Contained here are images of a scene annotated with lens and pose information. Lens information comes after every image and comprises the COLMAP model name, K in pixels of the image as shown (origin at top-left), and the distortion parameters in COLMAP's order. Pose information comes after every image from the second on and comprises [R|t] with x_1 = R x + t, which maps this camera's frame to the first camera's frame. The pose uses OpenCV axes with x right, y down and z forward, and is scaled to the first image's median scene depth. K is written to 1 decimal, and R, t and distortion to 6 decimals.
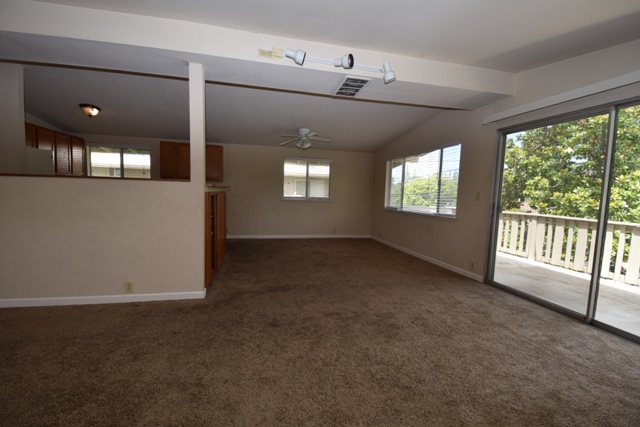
lens RADIAL K [[282.5, 0, 320.9], [0, 282.5, 216.9], [0, 0, 1]] dist [0.001254, -0.014182]
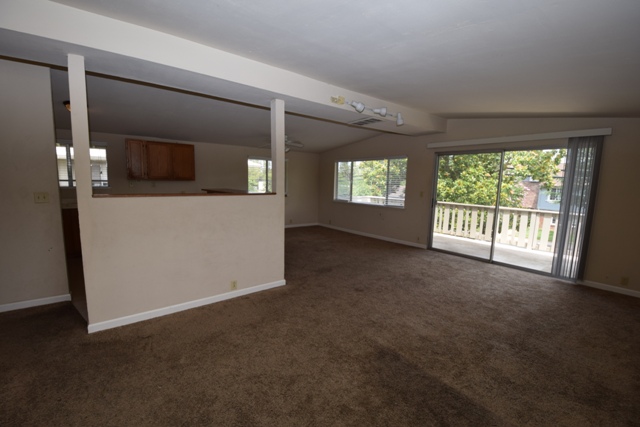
lens RADIAL K [[282.5, 0, 320.9], [0, 282.5, 216.9], [0, 0, 1]] dist [0.001254, -0.014182]
pose [[0.904169, -0.065074, 0.422189, -0.536222], [0.041042, 0.996990, 0.065773, -0.064876], [-0.425198, -0.042142, 0.904119, -0.144768]]
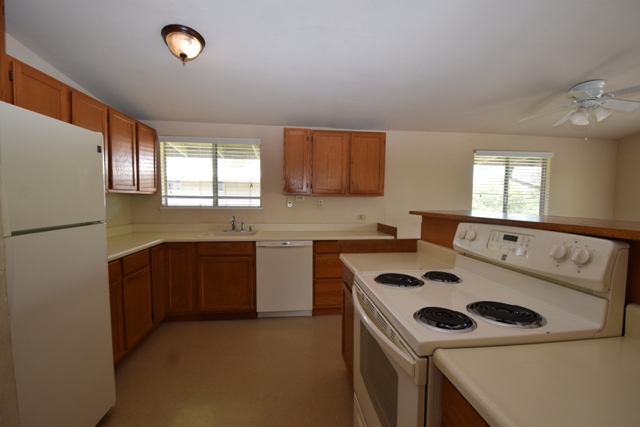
lens RADIAL K [[282.5, 0, 320.9], [0, 282.5, 216.9], [0, 0, 1]] dist [0.001254, -0.014182]
pose [[0.992492, -0.014946, -0.121392, -0.578853], [0.013064, 0.999782, -0.016286, -0.111142], [0.121609, 0.014578, 0.992471, 0.615244]]
